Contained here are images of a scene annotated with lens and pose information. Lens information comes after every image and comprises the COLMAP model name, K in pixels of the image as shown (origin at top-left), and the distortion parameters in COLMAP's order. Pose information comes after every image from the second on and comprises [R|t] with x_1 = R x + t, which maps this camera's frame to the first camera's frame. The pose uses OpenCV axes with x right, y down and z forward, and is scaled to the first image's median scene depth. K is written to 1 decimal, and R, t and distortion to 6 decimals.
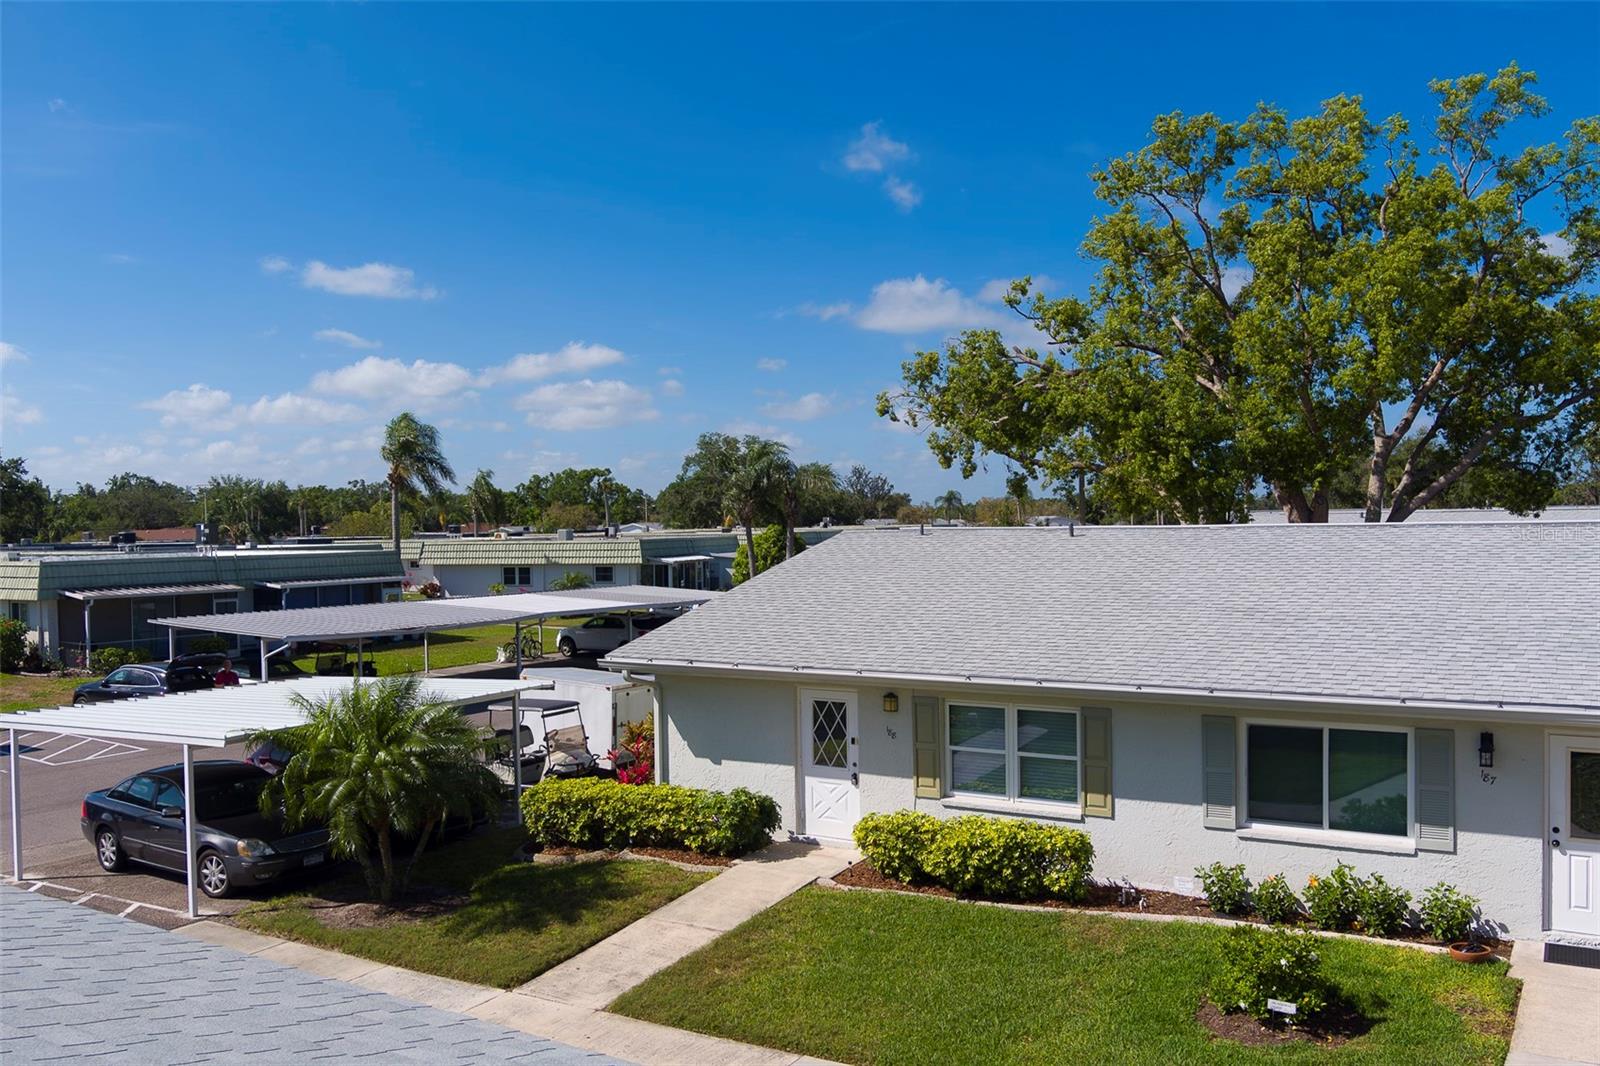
lens RADIAL K [[1320.8, 0, 792.8], [0, 1320.8, 535.5], [0, 0, 1]] dist [-0.059018, 0.010854]
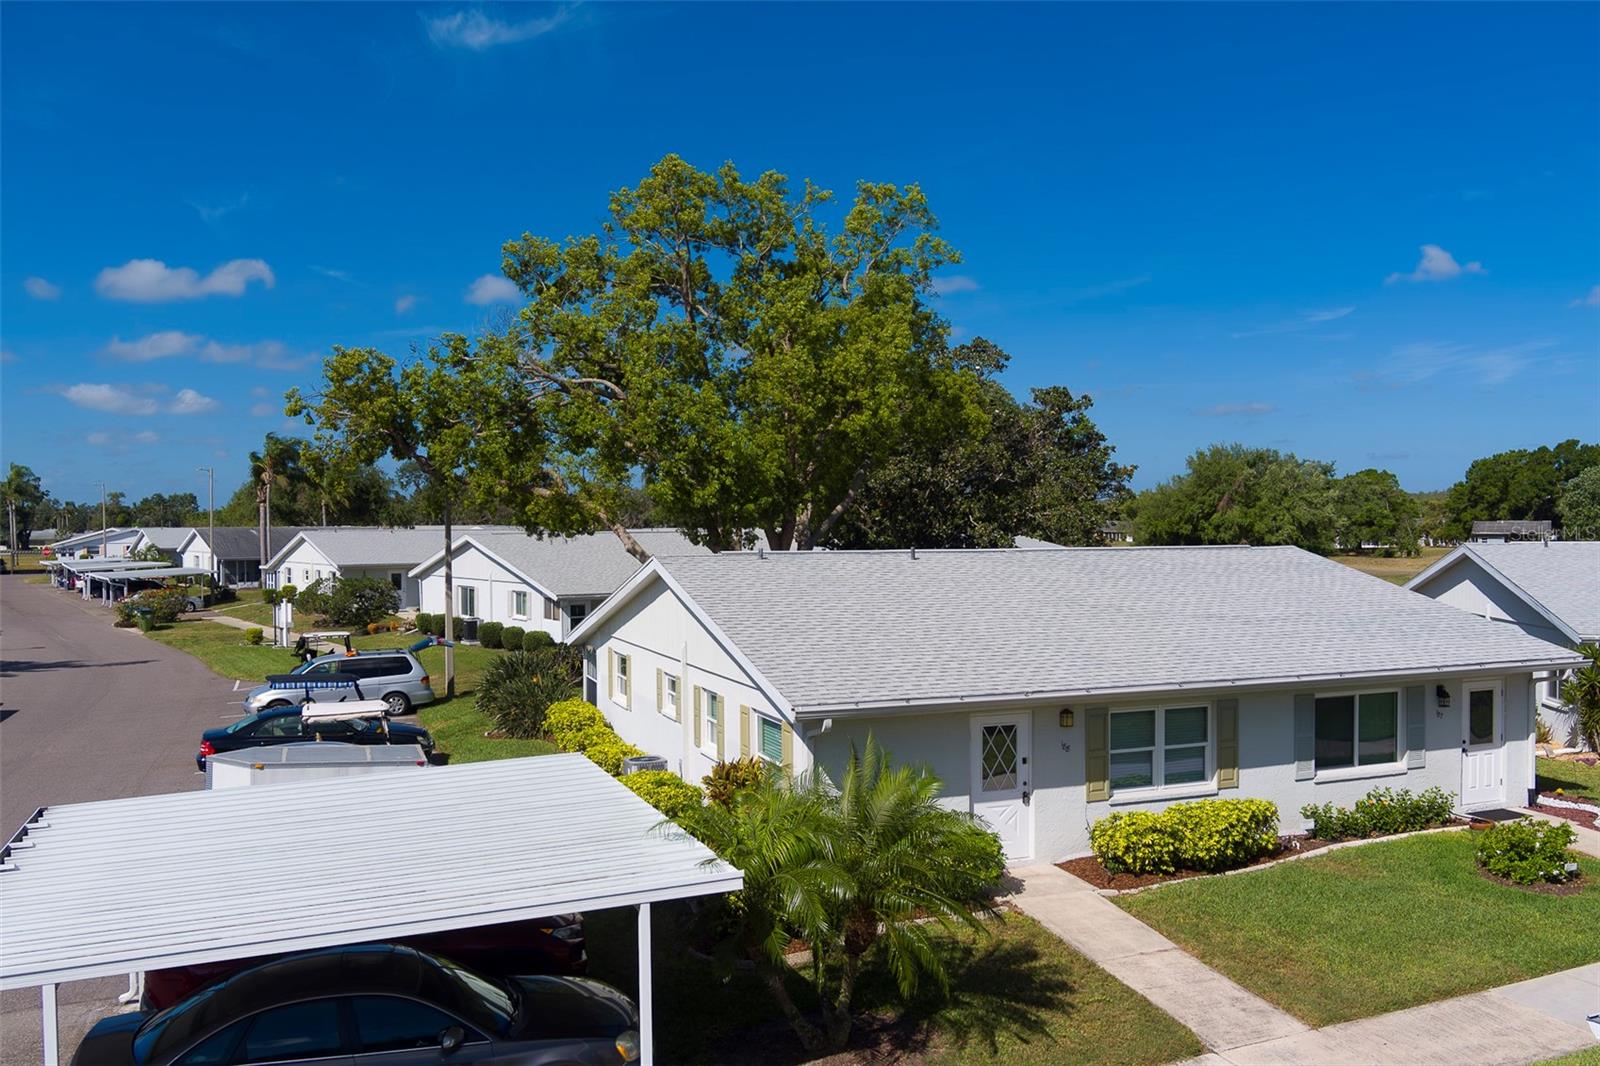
lens RADIAL K [[1320.8, 0, 792.8], [0, 1320.8, 535.5], [0, 0, 1]] dist [-0.059018, 0.010854]
pose [[0.594929, 0.004979, 0.803763, -0.965814], [0.006008, 0.999925, -0.010641, -0.011224], [-0.803756, 0.011160, 0.594855, 0.576972]]
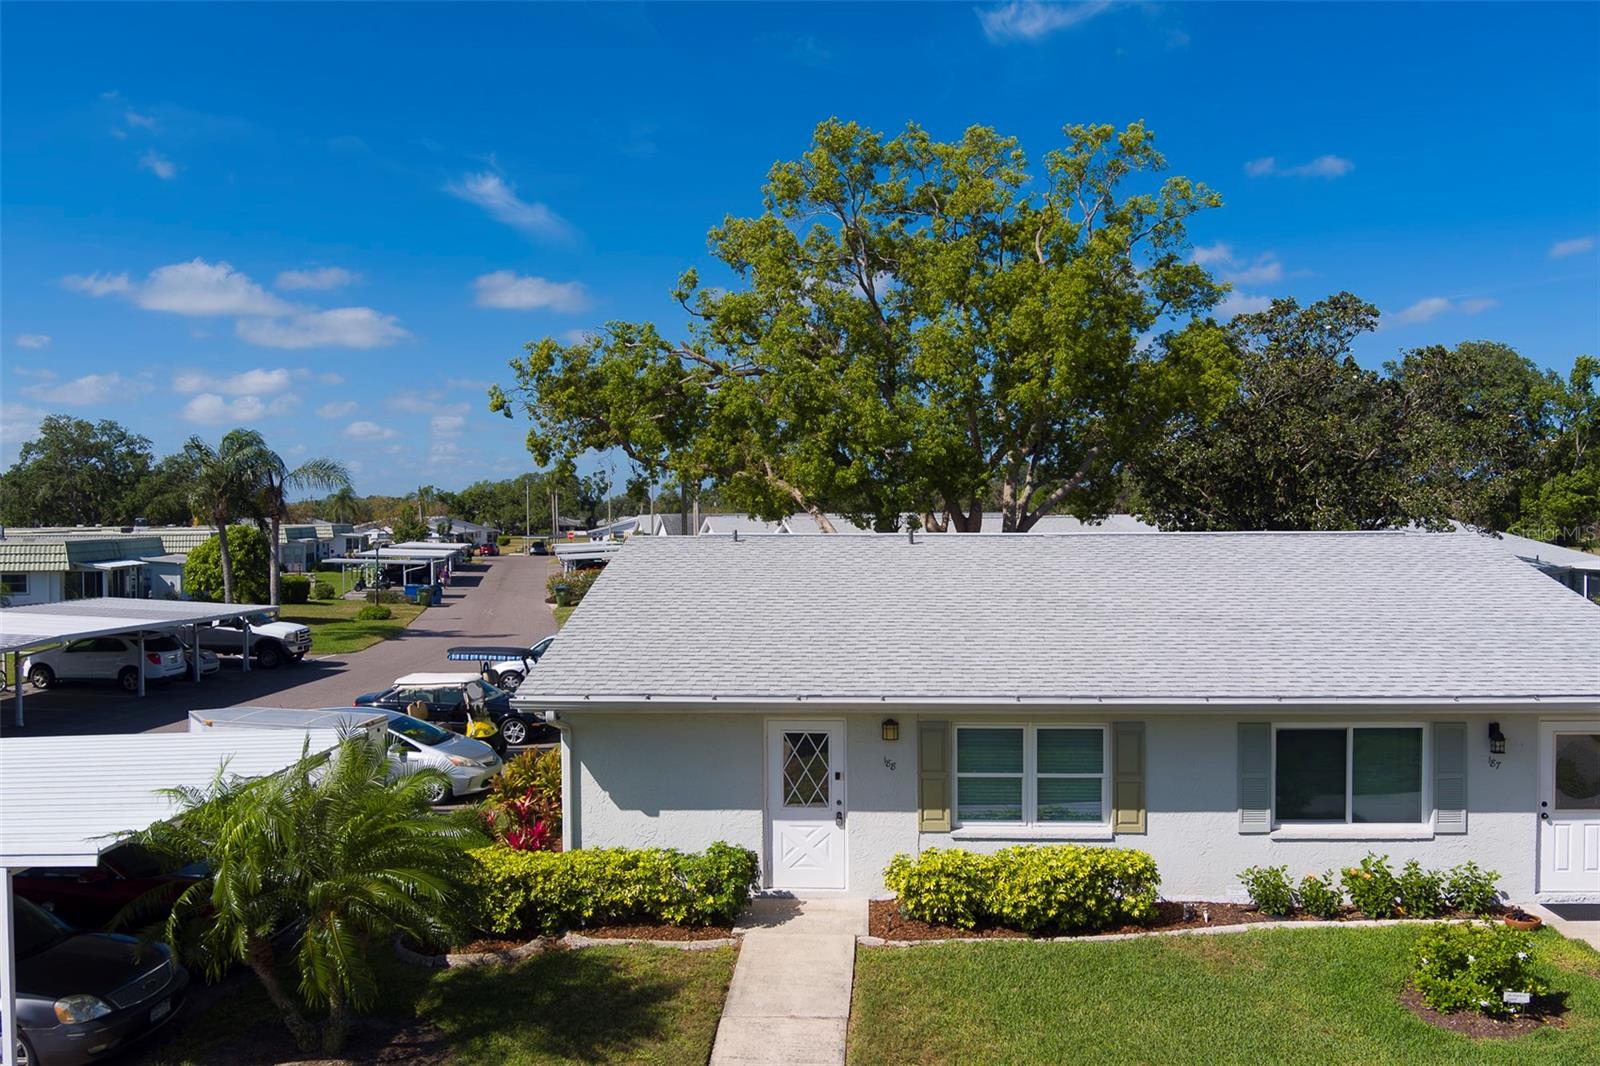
lens RADIAL K [[1320.8, 0, 792.8], [0, 1320.8, 535.5], [0, 0, 1]] dist [-0.059018, 0.010854]
pose [[0.875209, 0.003740, 0.483730, -0.444941], [-0.003689, 0.999993, -0.001057, -0.005217], [-0.483730, -0.000859, 0.875217, 0.259602]]
